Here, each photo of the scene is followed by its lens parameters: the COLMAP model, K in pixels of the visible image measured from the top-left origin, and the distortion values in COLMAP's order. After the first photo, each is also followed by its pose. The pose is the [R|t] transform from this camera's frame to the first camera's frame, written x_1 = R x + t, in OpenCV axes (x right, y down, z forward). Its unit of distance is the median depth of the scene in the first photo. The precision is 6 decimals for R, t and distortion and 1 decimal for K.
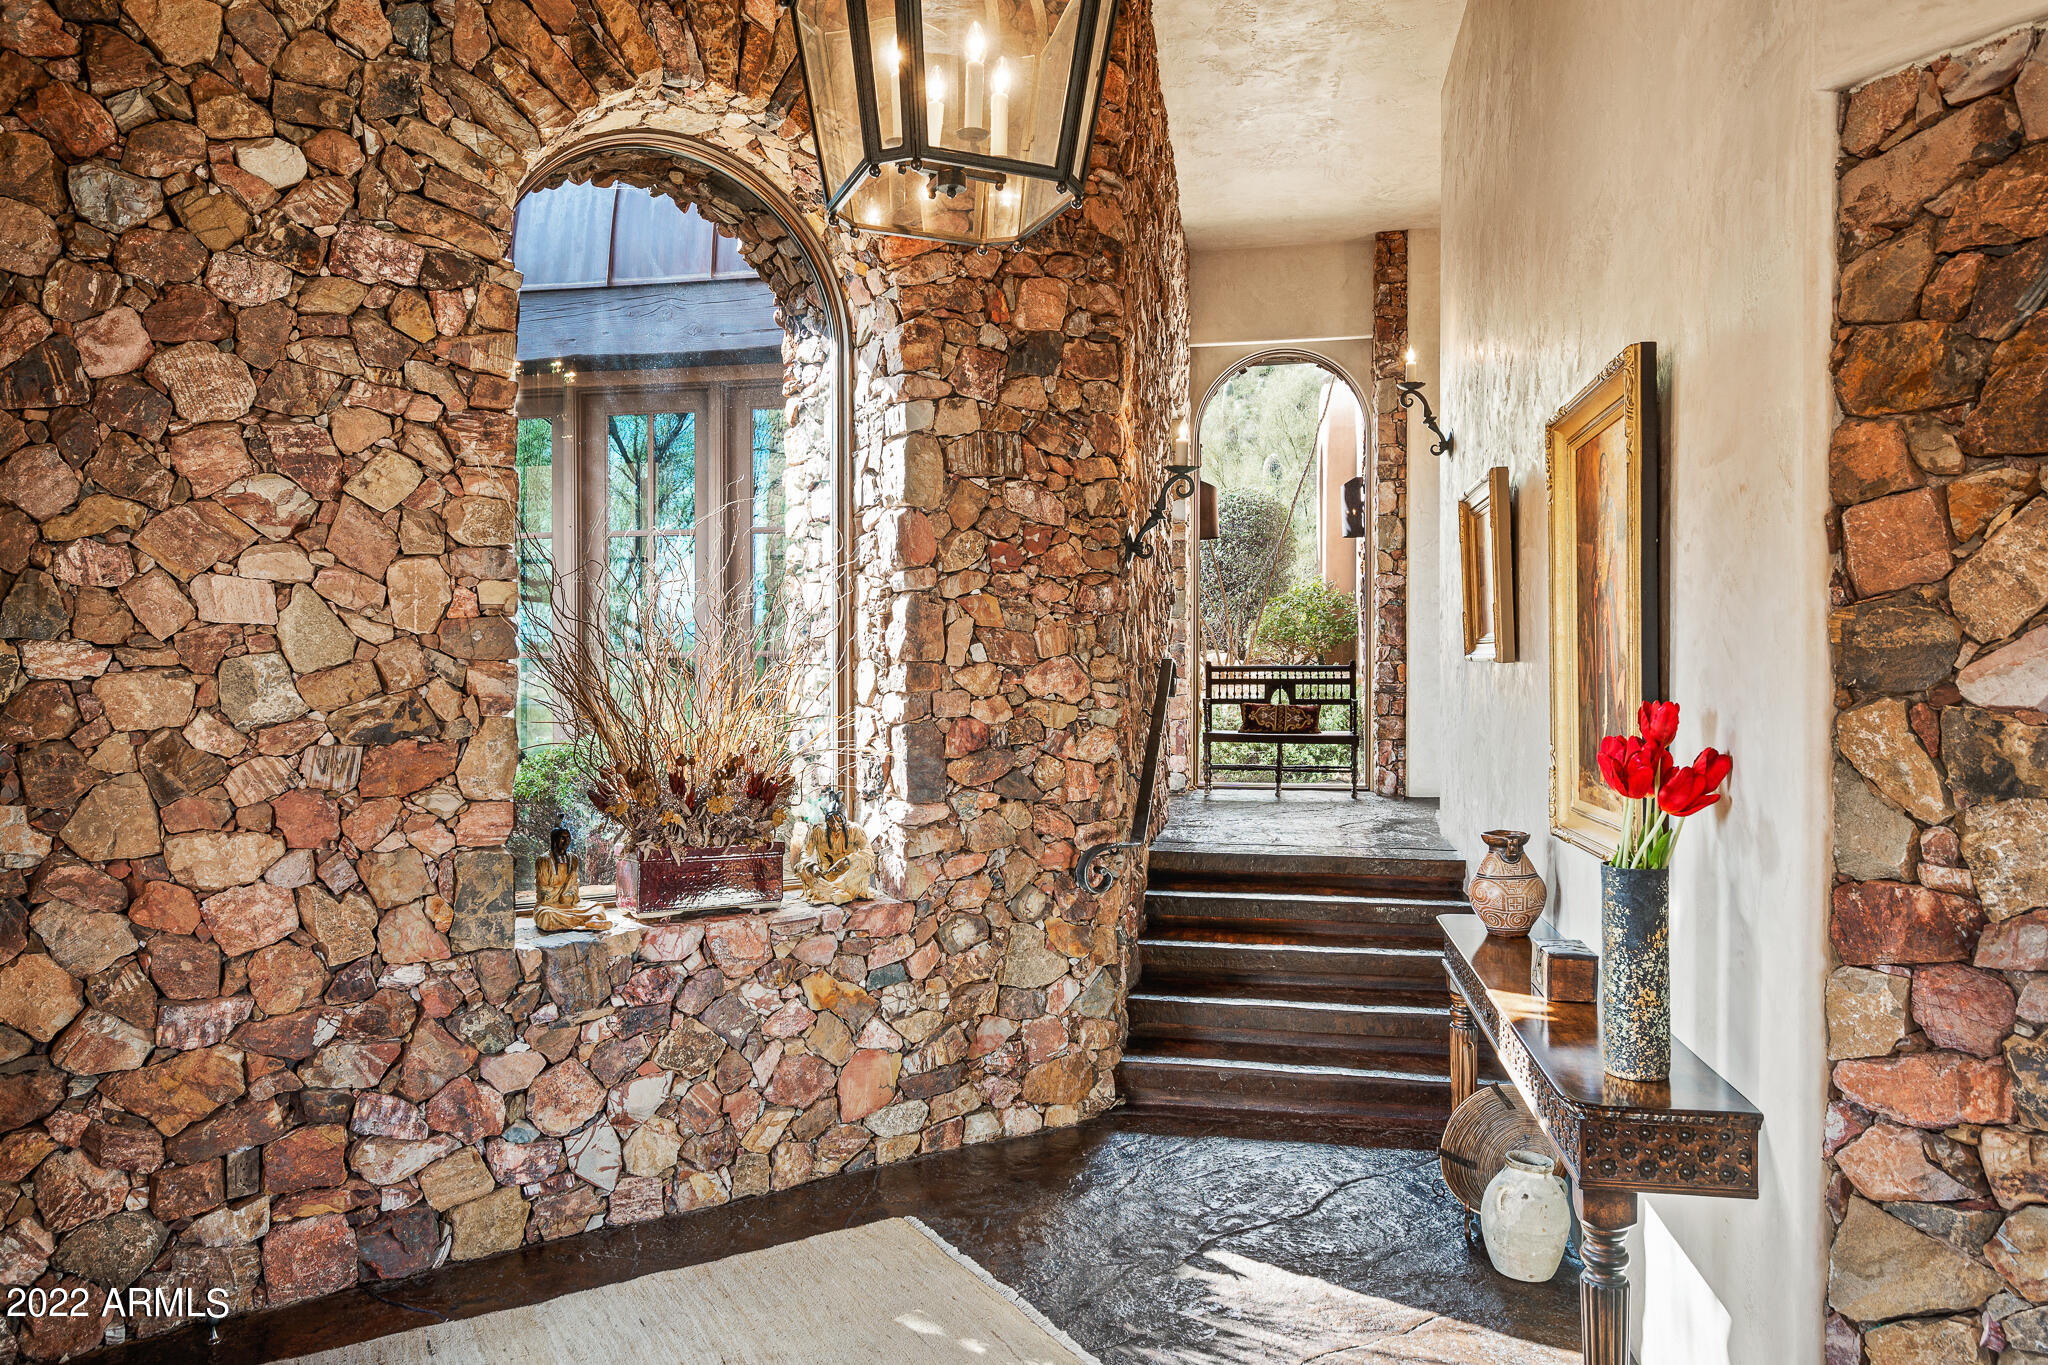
lens RADIAL K [[1351.5, 0, 1011.6], [0, 1351.5, 693.1], [0, 0, 1]] dist [0.001521, 0.001988]
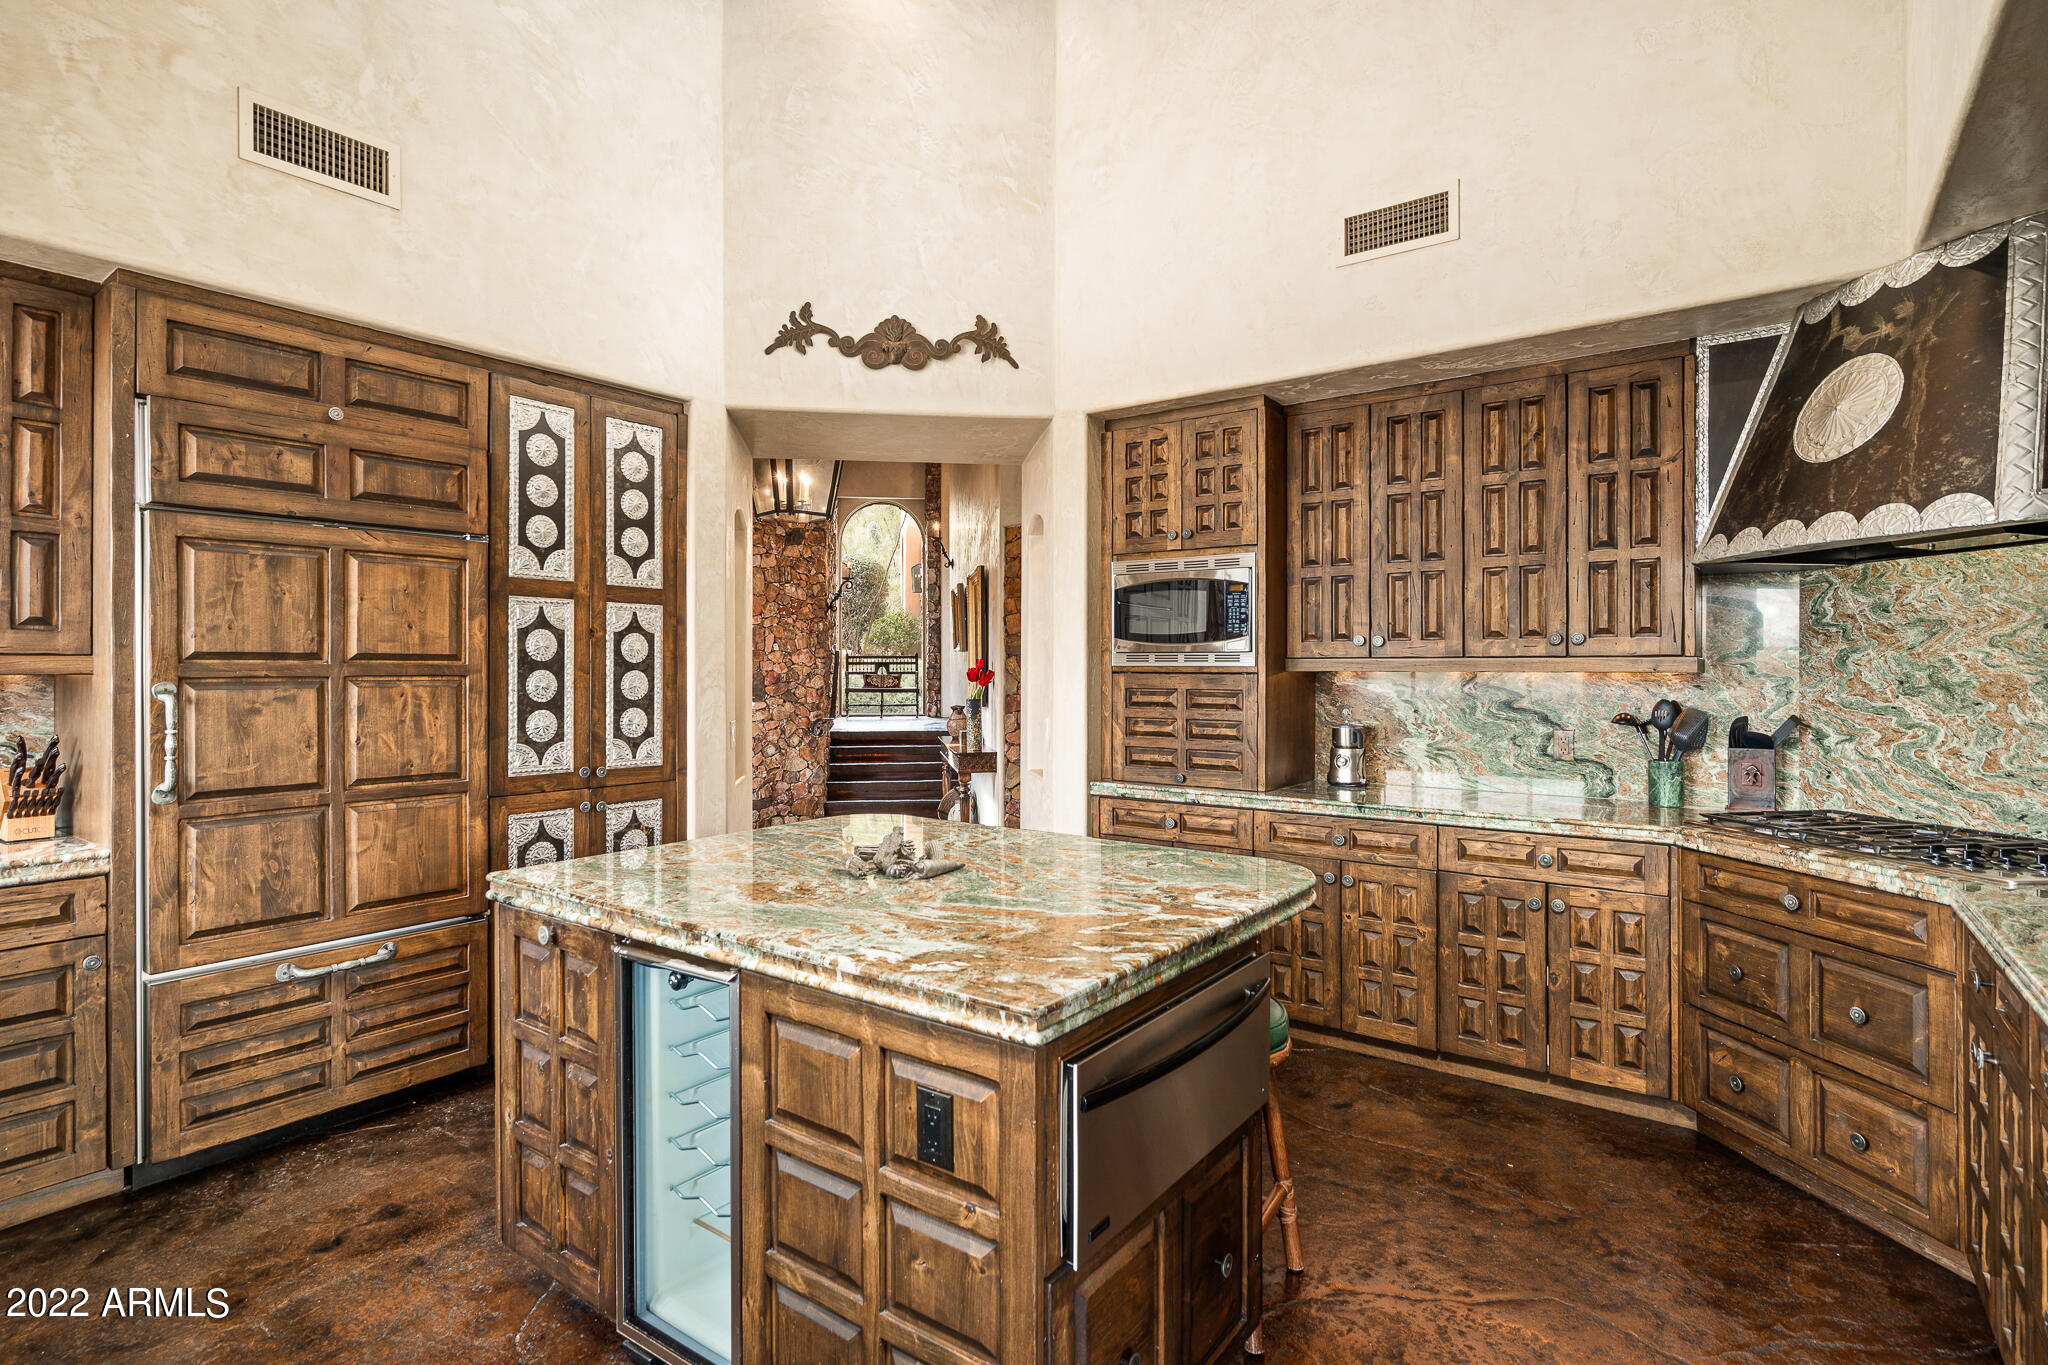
lens RADIAL K [[1023.7, 0, 1011.0], [0, 1023.7, 671.3], [0, 0, 1]] dist [-0.005365, -0.000918]
pose [[0.947005, -0.001055, 0.321217, -0.267986], [0.004509, 0.999940, -0.010011, 0.046827], [-0.321187, 0.010929, 0.946953, -1.240859]]
